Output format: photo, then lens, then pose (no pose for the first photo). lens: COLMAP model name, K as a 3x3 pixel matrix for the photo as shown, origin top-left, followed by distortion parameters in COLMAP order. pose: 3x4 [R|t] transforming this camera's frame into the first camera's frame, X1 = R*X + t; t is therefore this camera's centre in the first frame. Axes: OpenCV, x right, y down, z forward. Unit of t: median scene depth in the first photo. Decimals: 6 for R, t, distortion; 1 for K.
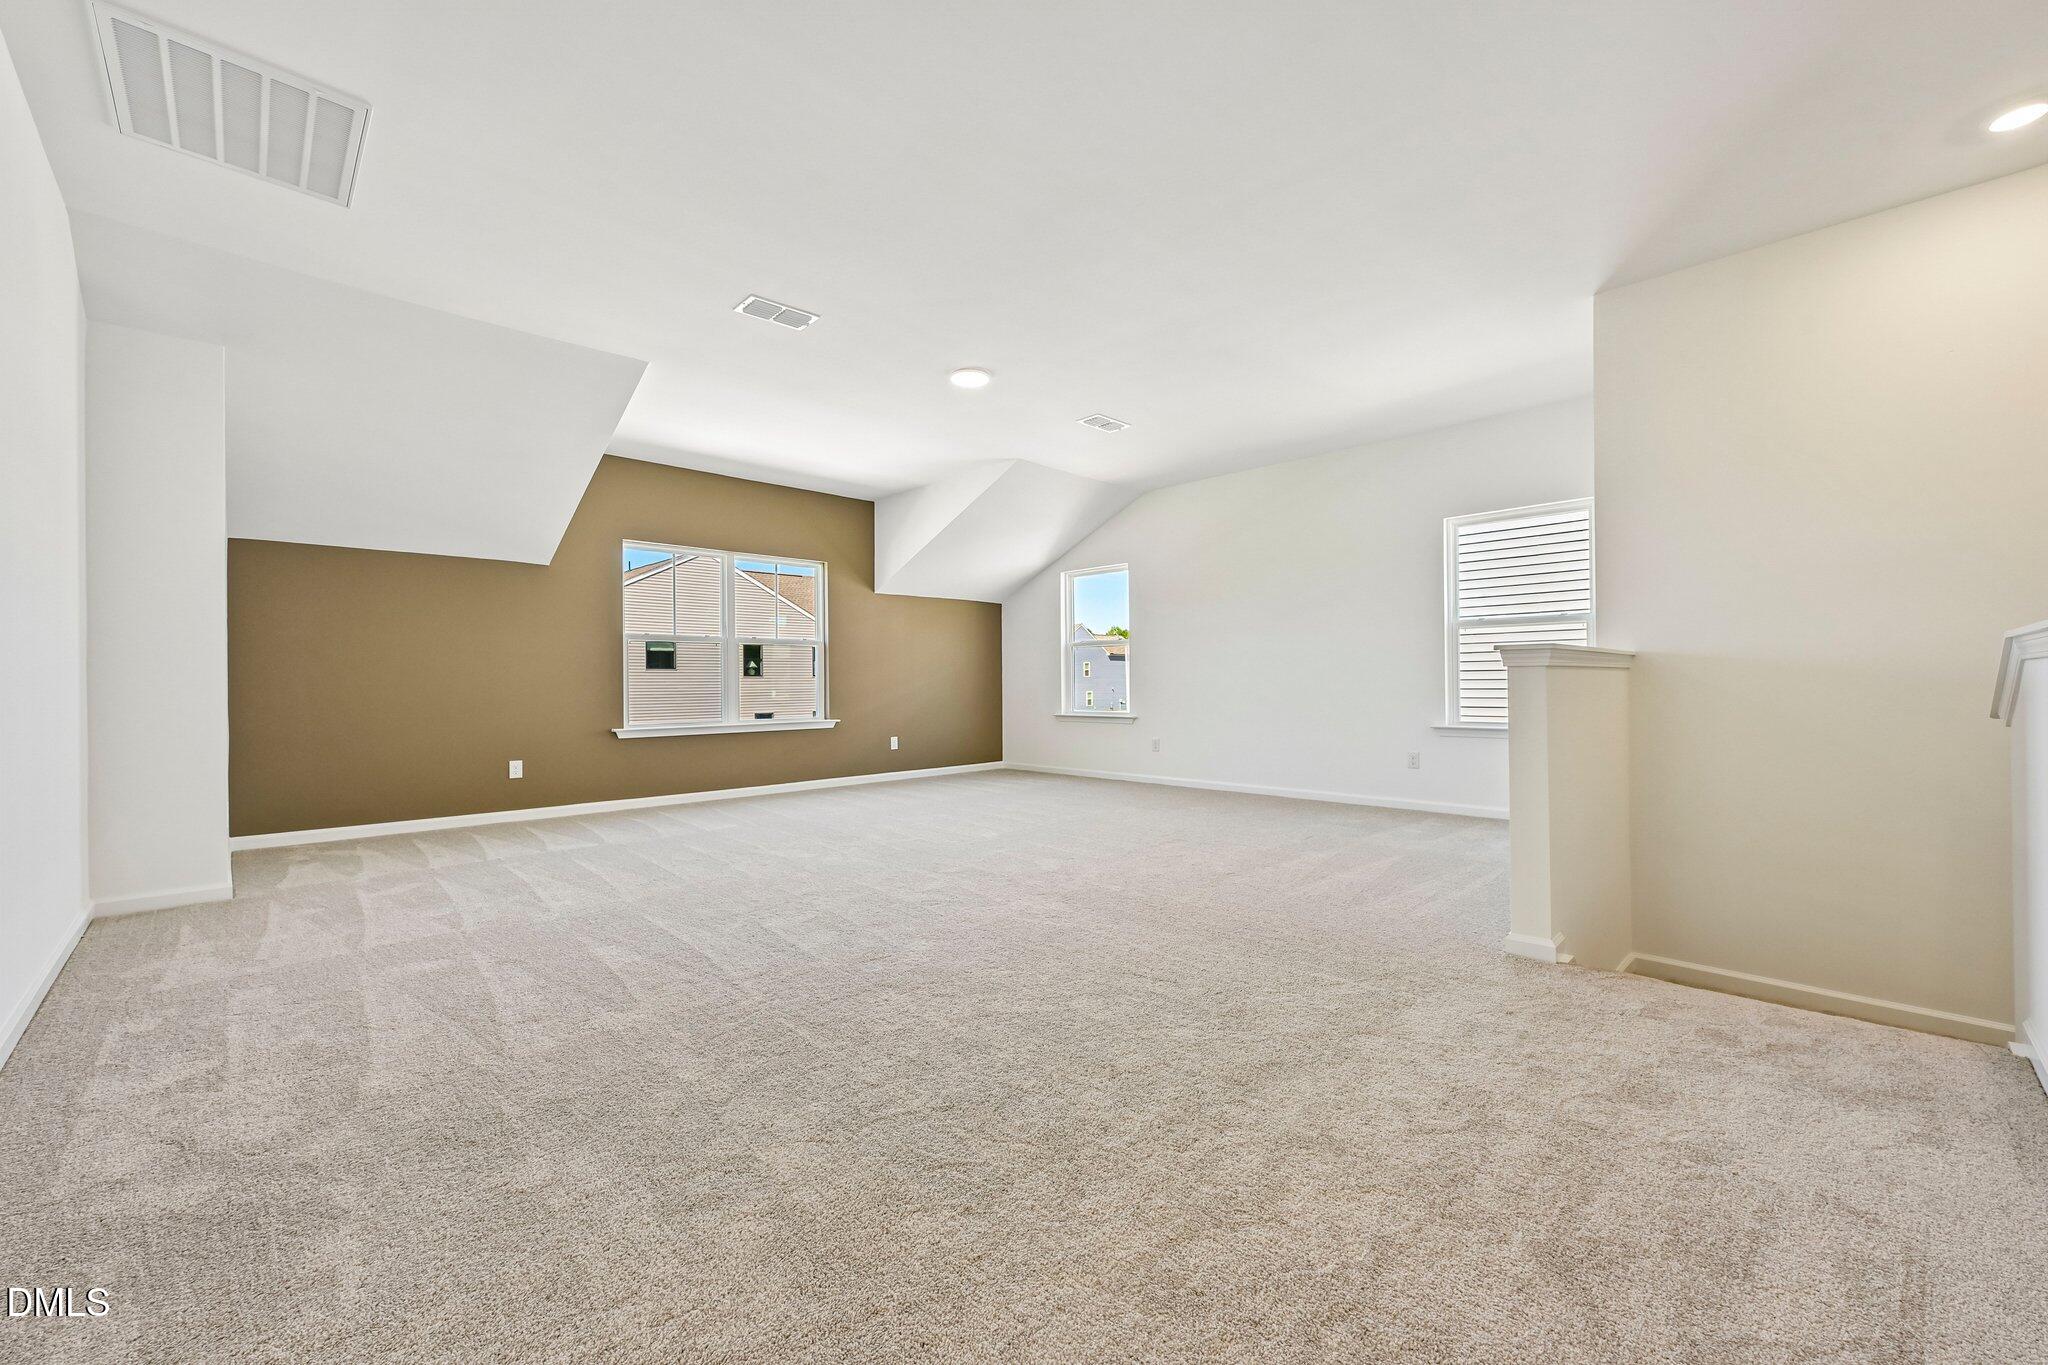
lens RADIAL K [[813.0, 0, 1023.5], [0, 813.0, 683.3], [0, 0, 1]] dist [0.001104, -0.000662]
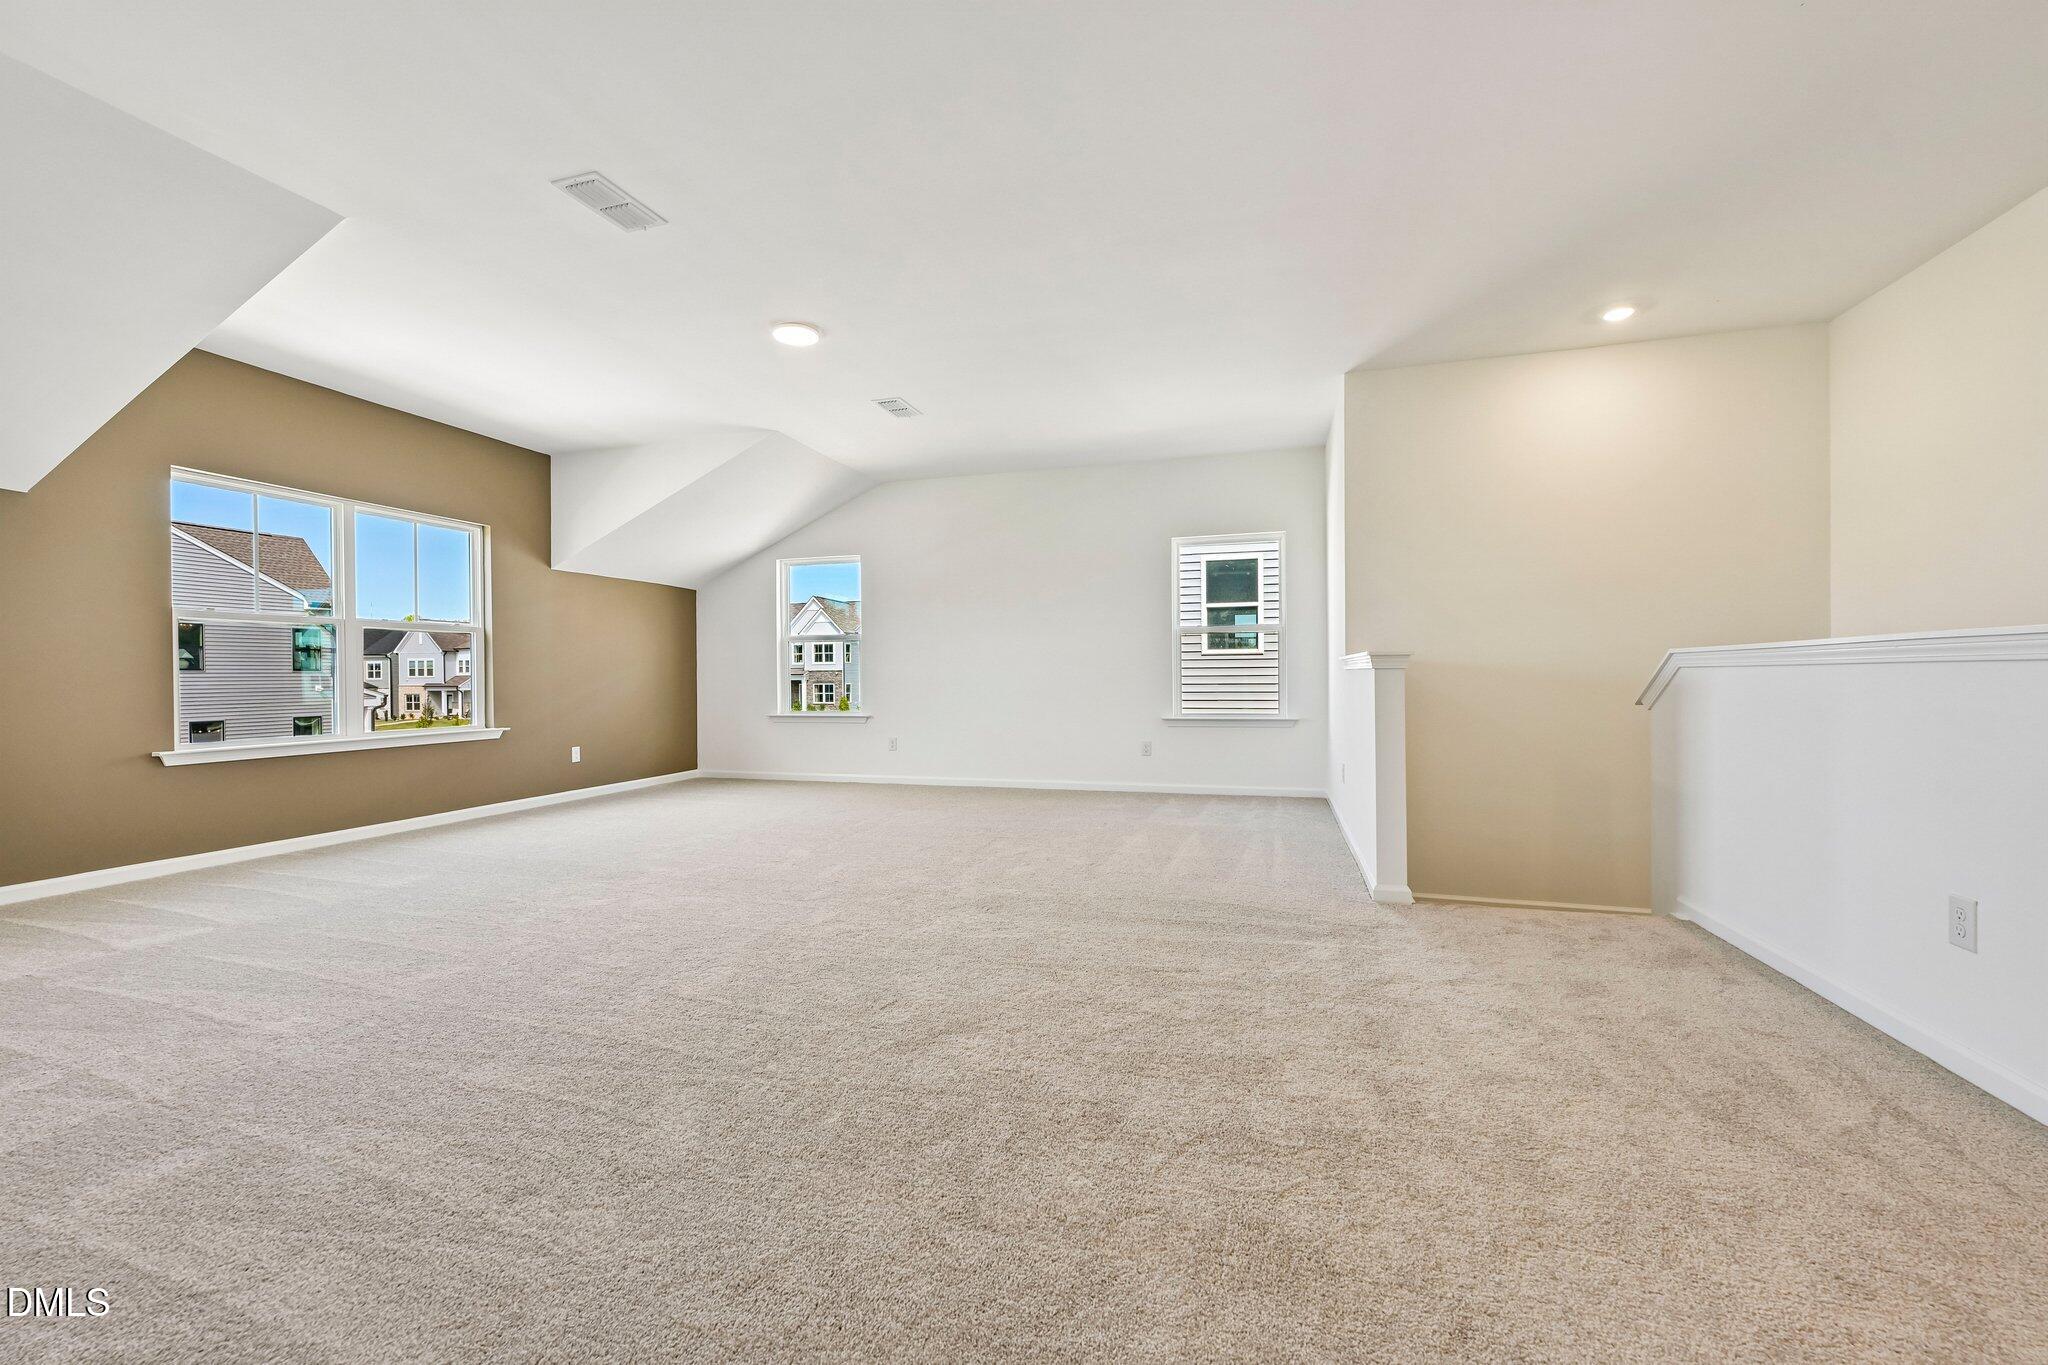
lens RADIAL K [[813.0, 0, 1027.6], [0, 813.0, 685.5], [0, 0, 1]] dist [0.001104, -0.000662]
pose [[0.872482, -0.003688, 0.488632, -0.208151], [0.000178, 0.999974, 0.007229, -0.002148], [-0.488646, -0.006220, 0.872460, 0.081335]]
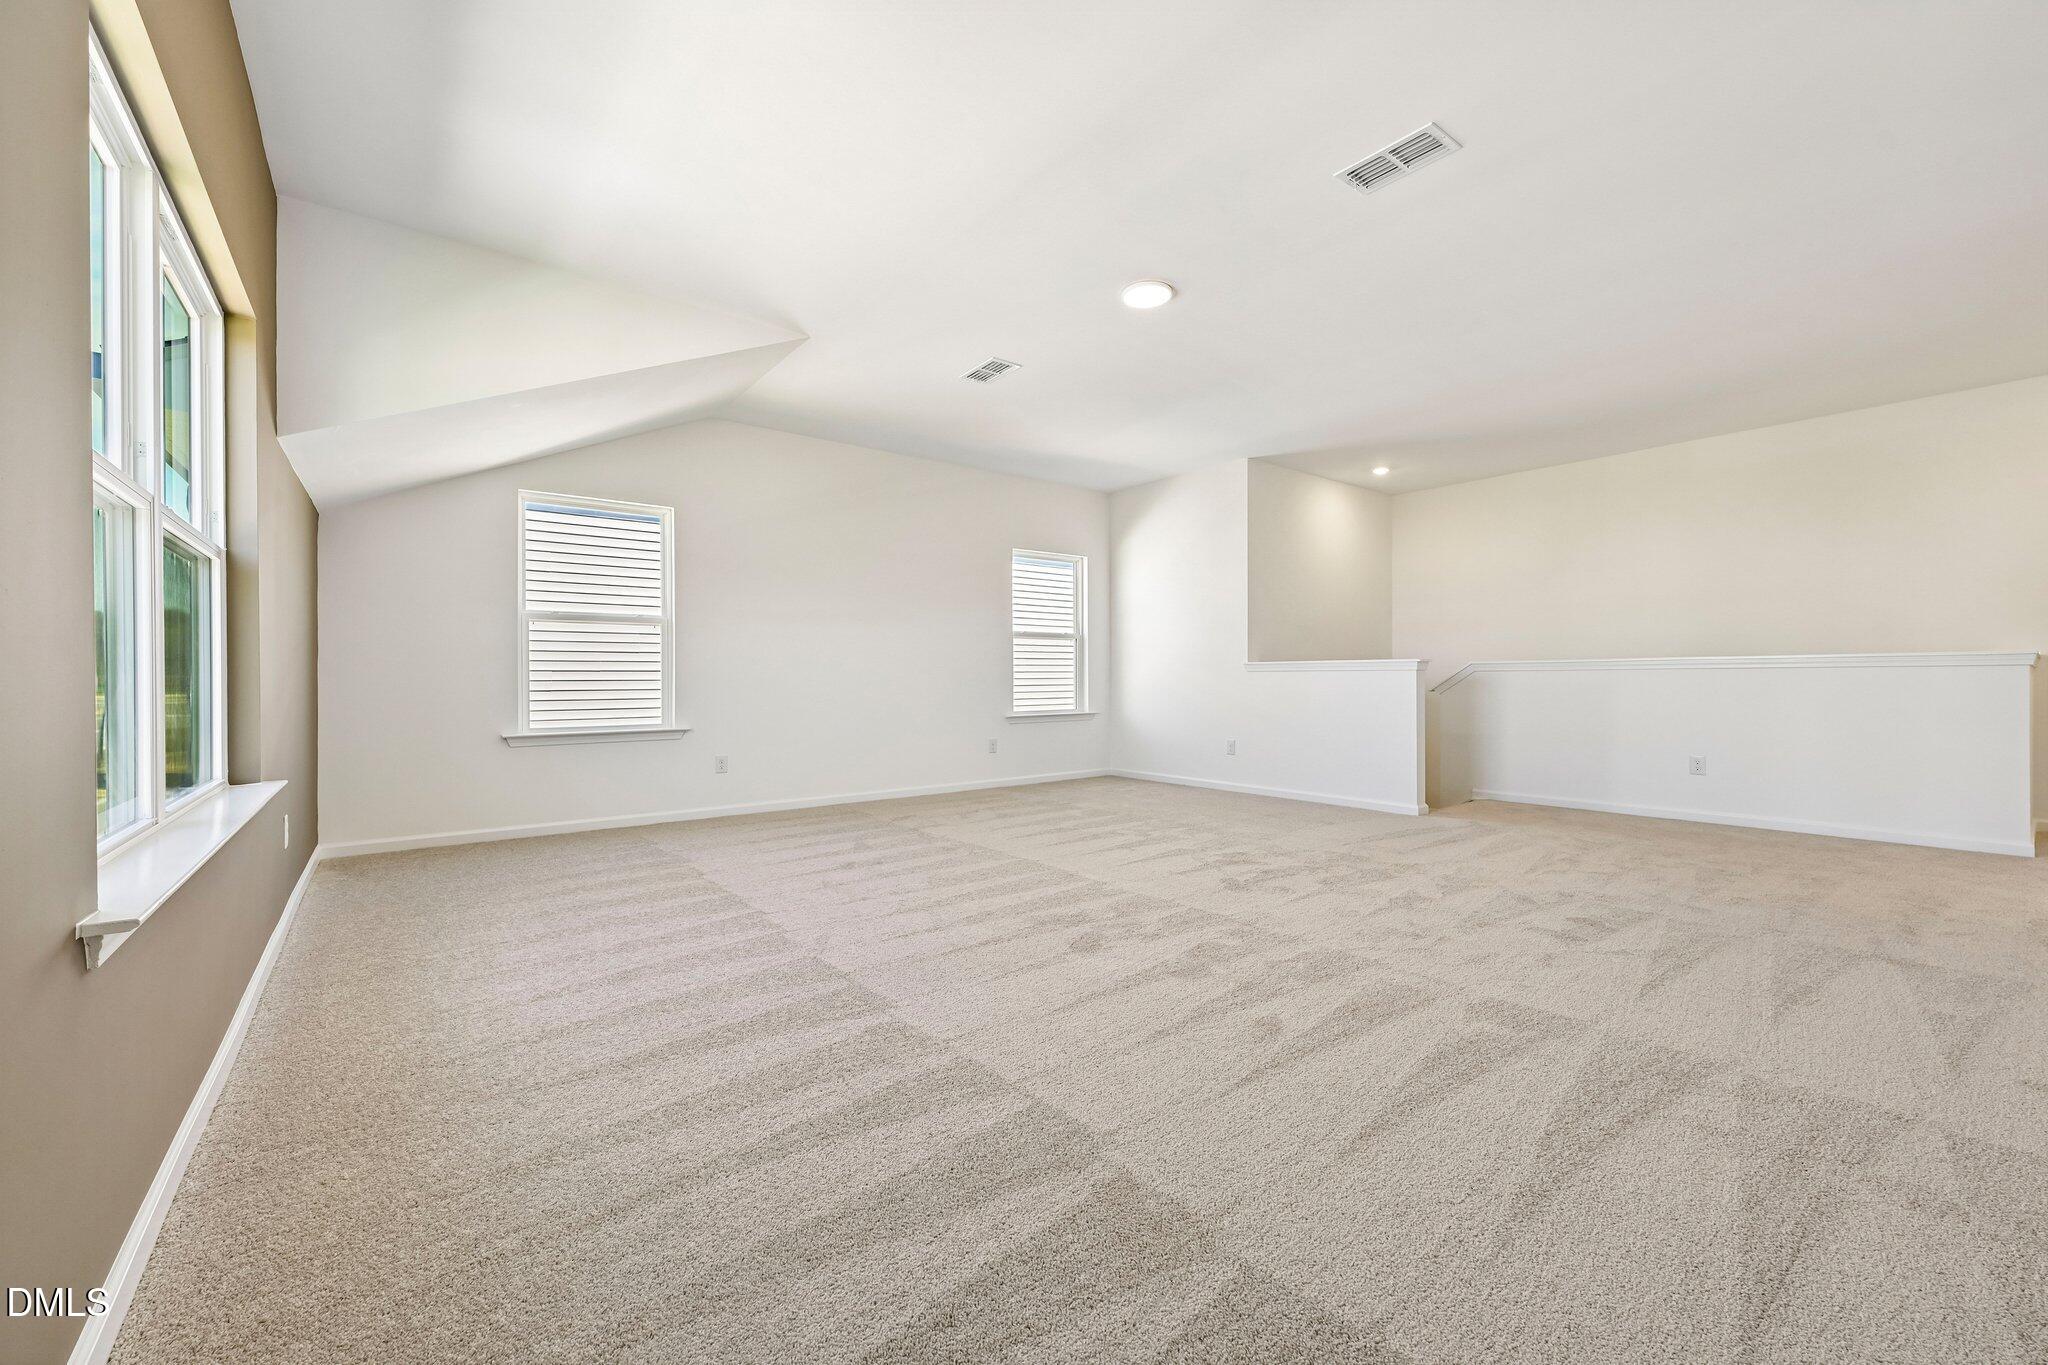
lens RADIAL K [[813.0, 0, 1019.9], [0, 813.0, 683.5], [0, 0, 1]] dist [0.001104, -0.000662]
pose [[0.106954, 0.005892, 0.994247, -0.660312], [0.005705, 0.999962, -0.006540, 0.009670], [-0.994248, 0.006371, 0.106916, 0.778773]]
